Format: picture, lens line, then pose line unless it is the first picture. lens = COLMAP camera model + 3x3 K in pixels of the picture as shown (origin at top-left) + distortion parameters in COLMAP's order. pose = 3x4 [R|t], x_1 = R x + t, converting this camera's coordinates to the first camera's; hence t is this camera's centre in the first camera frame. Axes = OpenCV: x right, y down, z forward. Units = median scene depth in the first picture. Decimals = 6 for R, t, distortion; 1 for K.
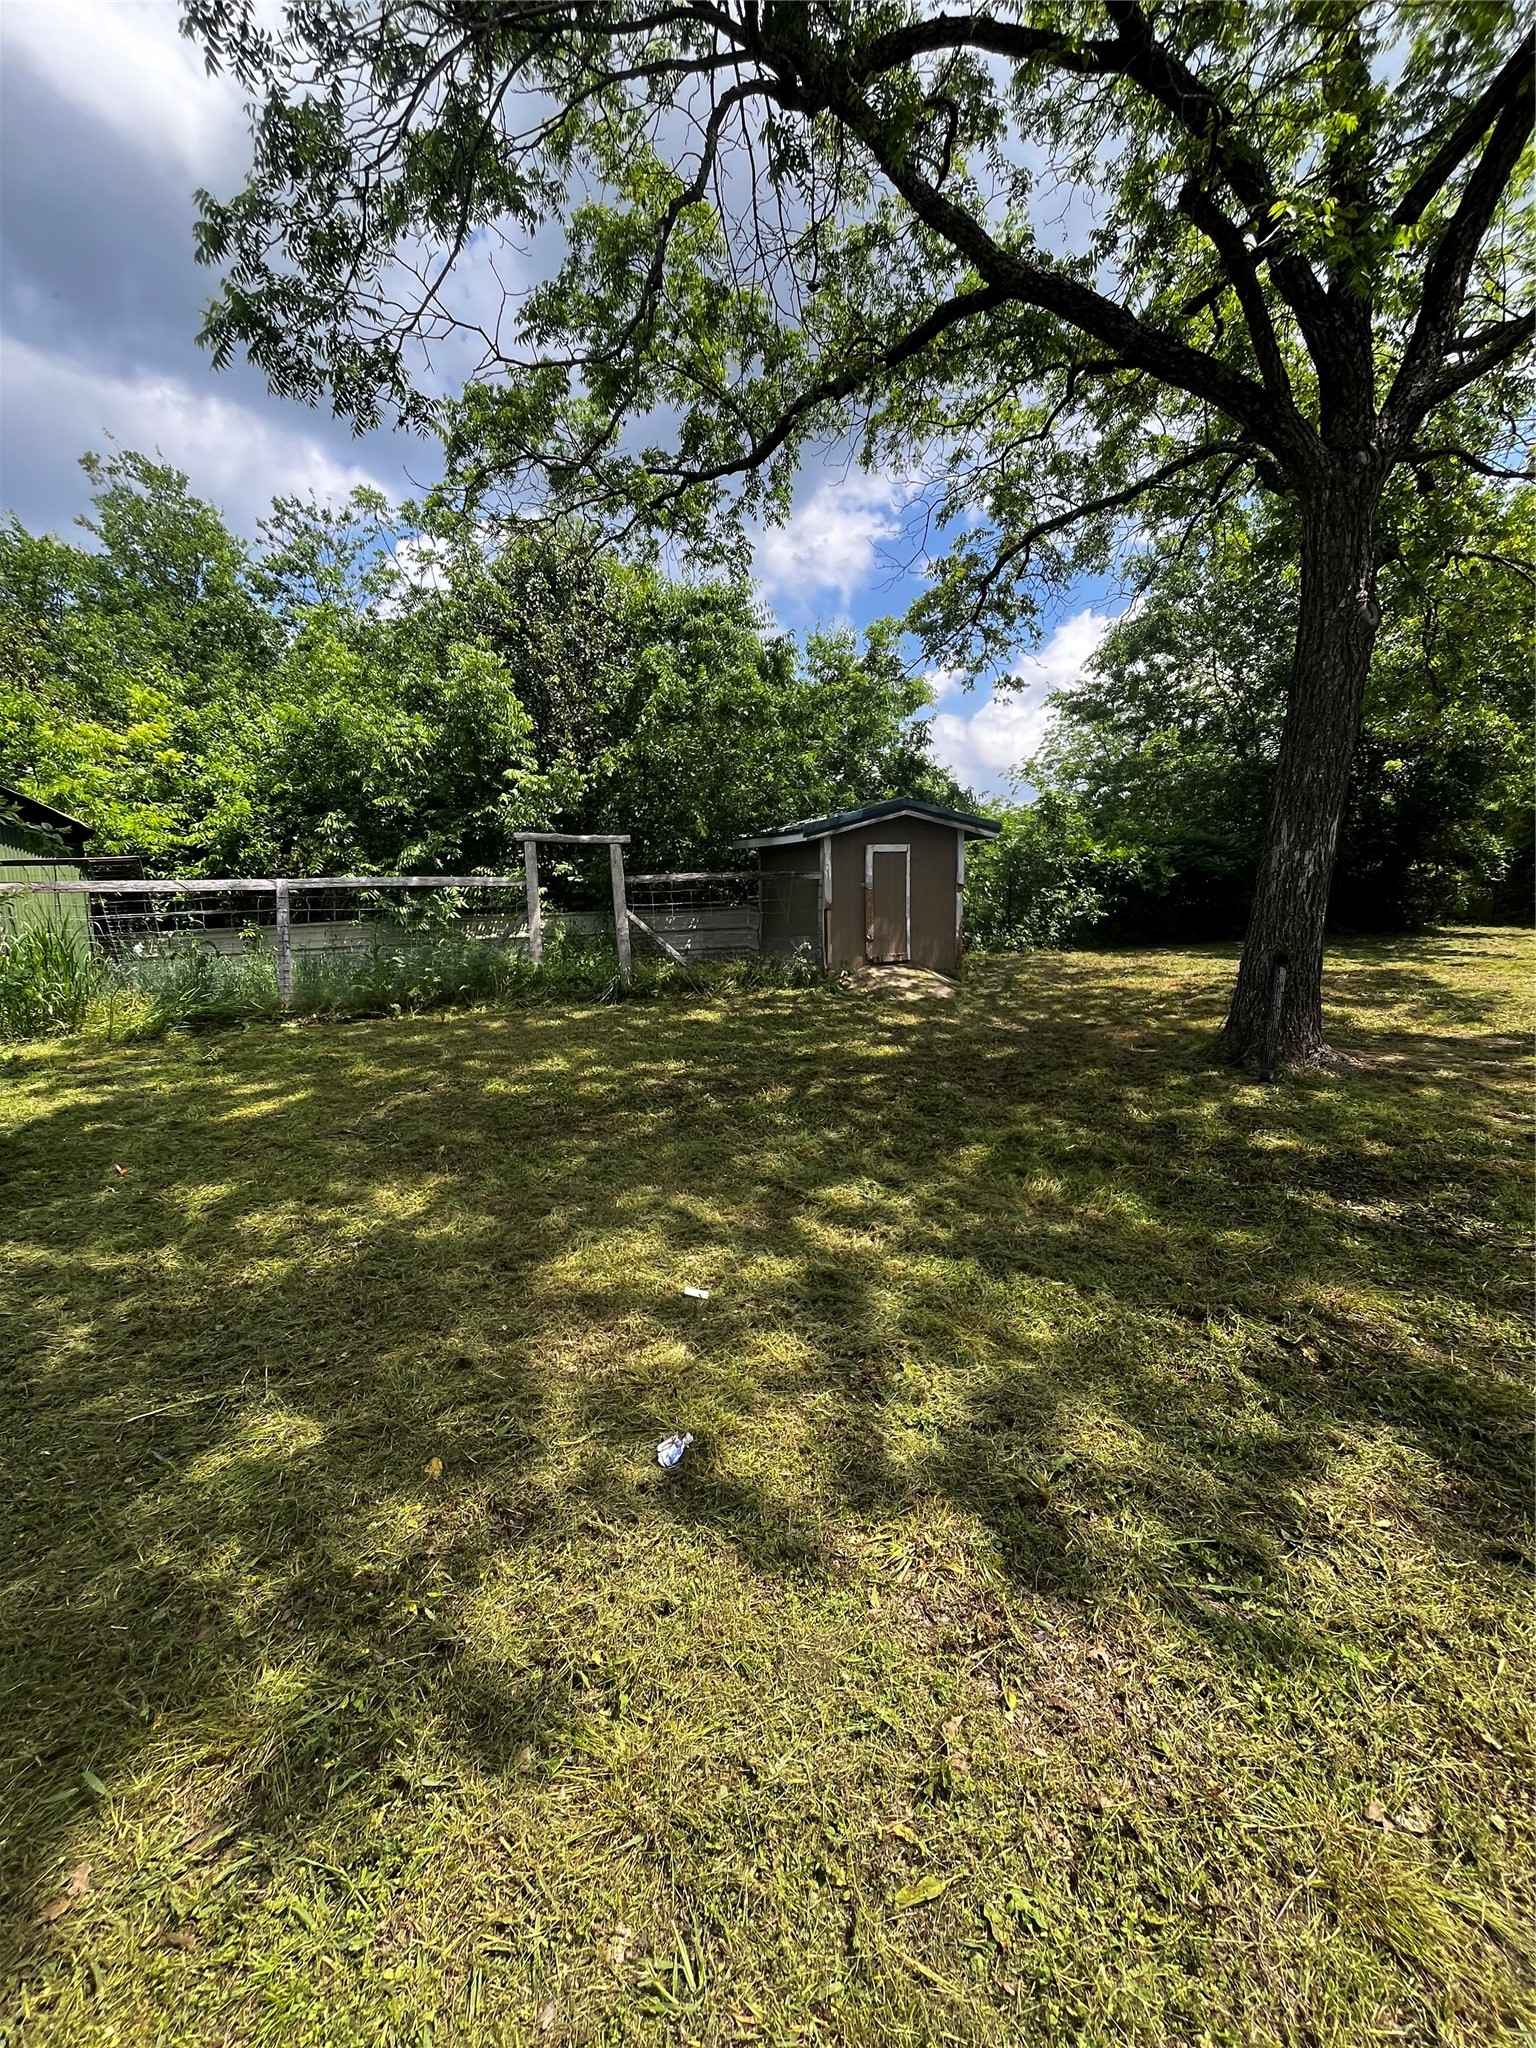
lens RADIAL K [[830.1, 0, 775.4], [0, 830.1, 1031.7], [0, 0, 1]] dist [-0.001364, -0.000004]
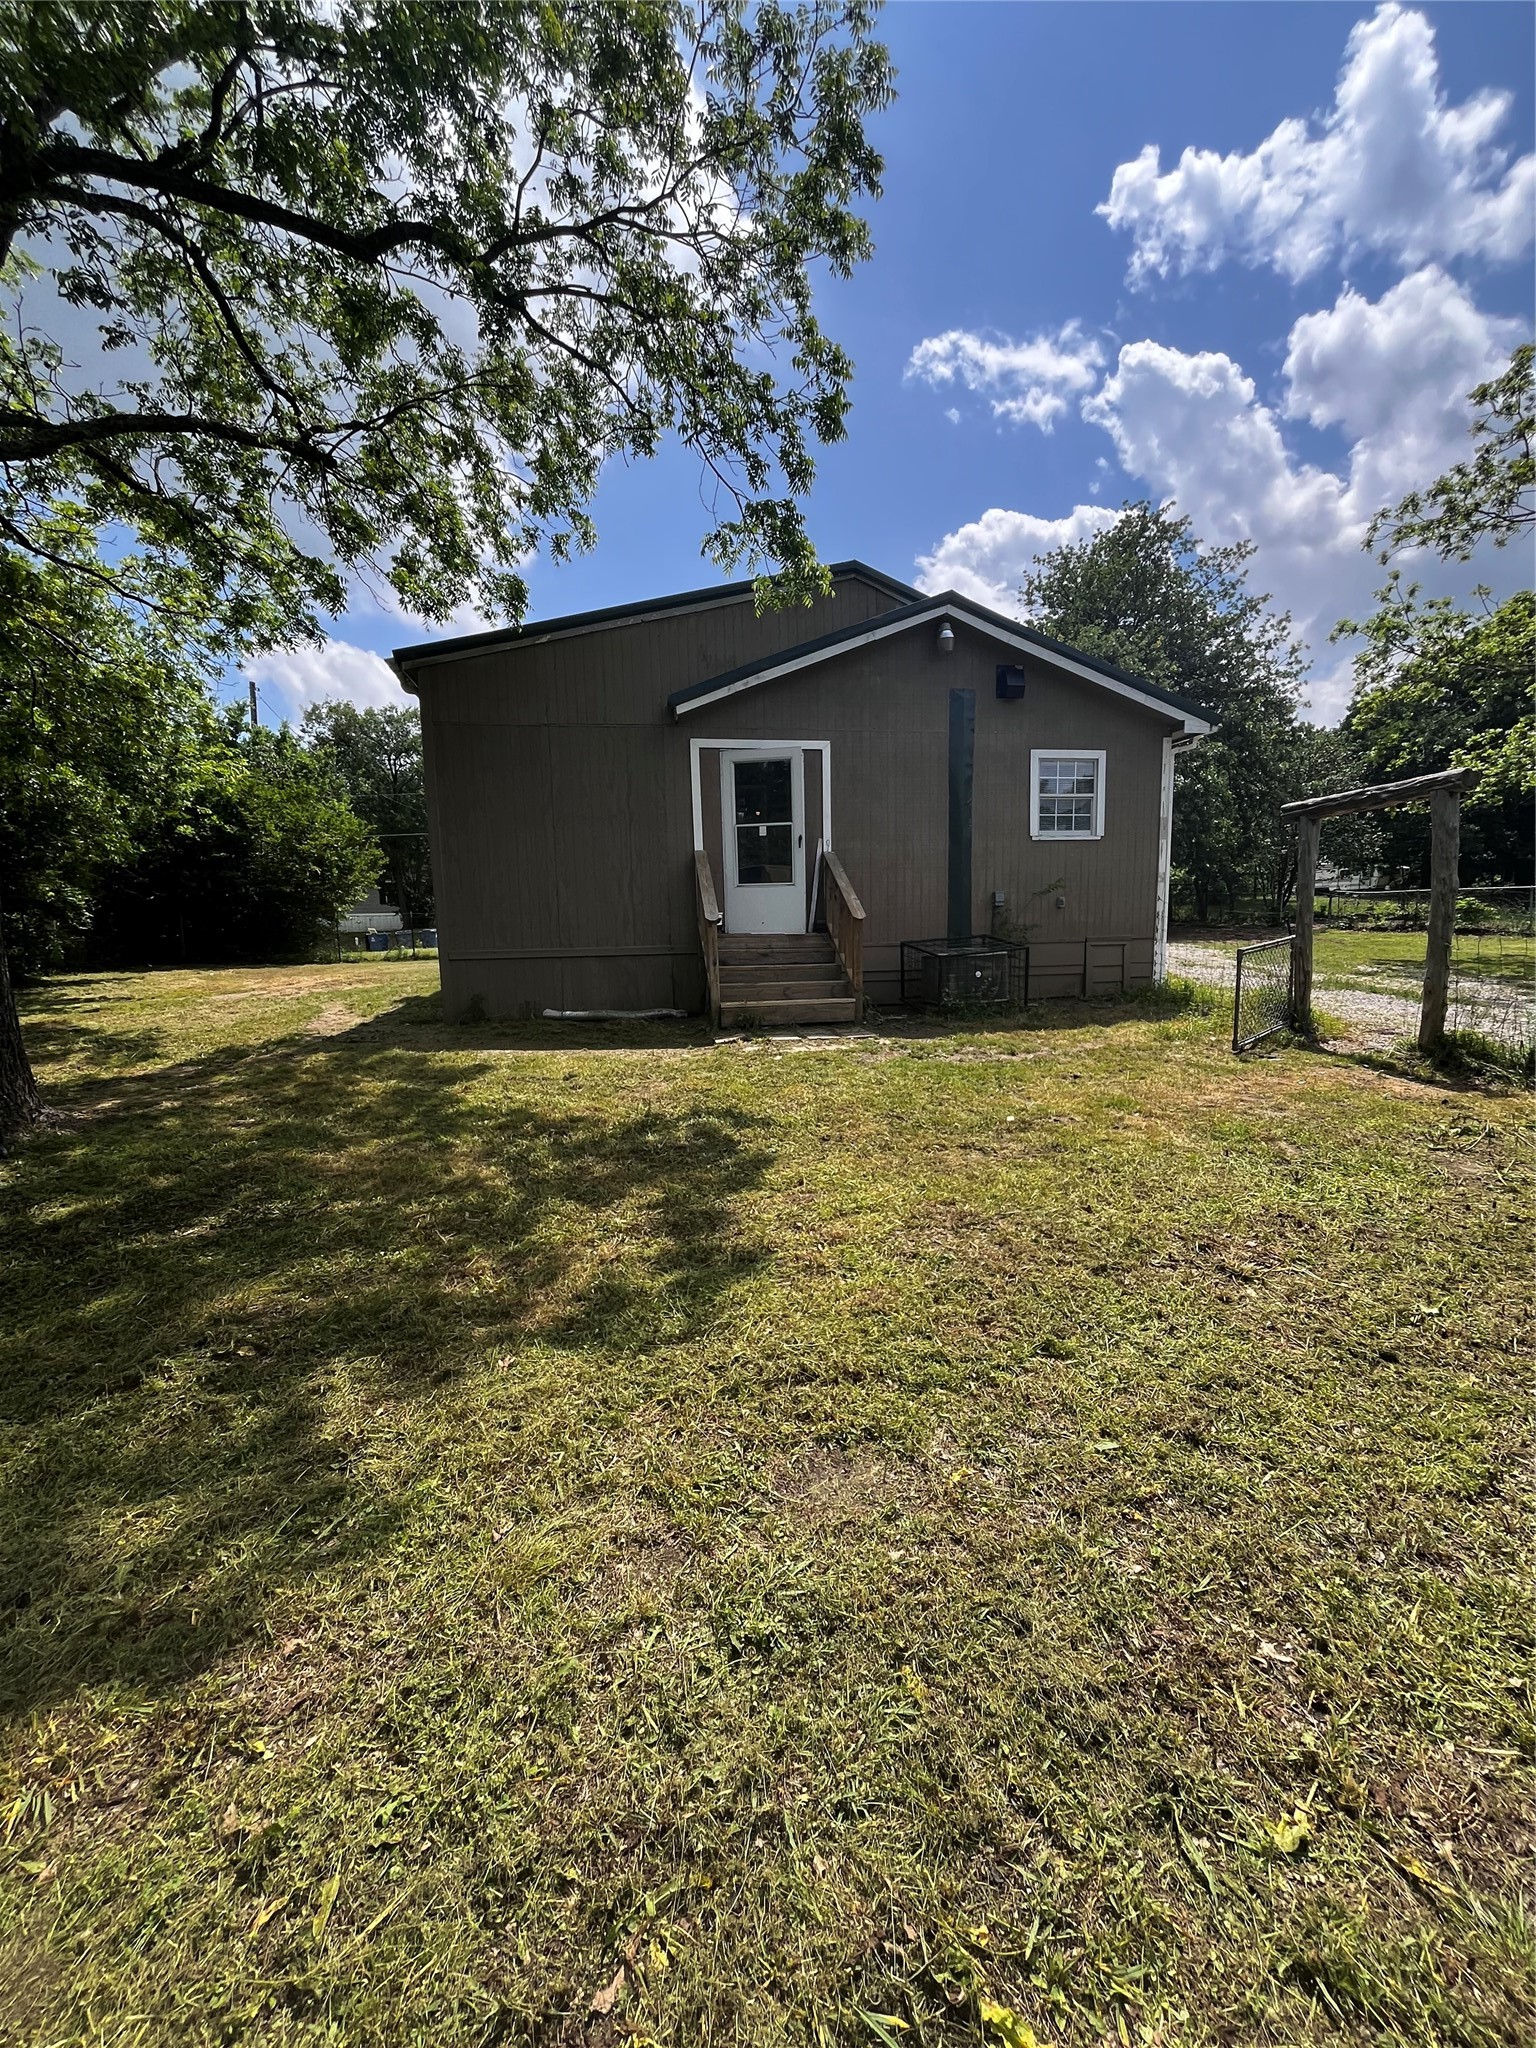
lens RADIAL K [[830.1, 0, 775.4], [0, 830.1, 1031.7], [0, 0, 1]] dist [-0.001364, -0.000004]
pose [[0.142815, -0.143180, 0.979338, -0.325989], [0.198060, 0.973601, 0.113459, -0.020683], [-0.969730, 0.177764, 0.167403, 0.044188]]
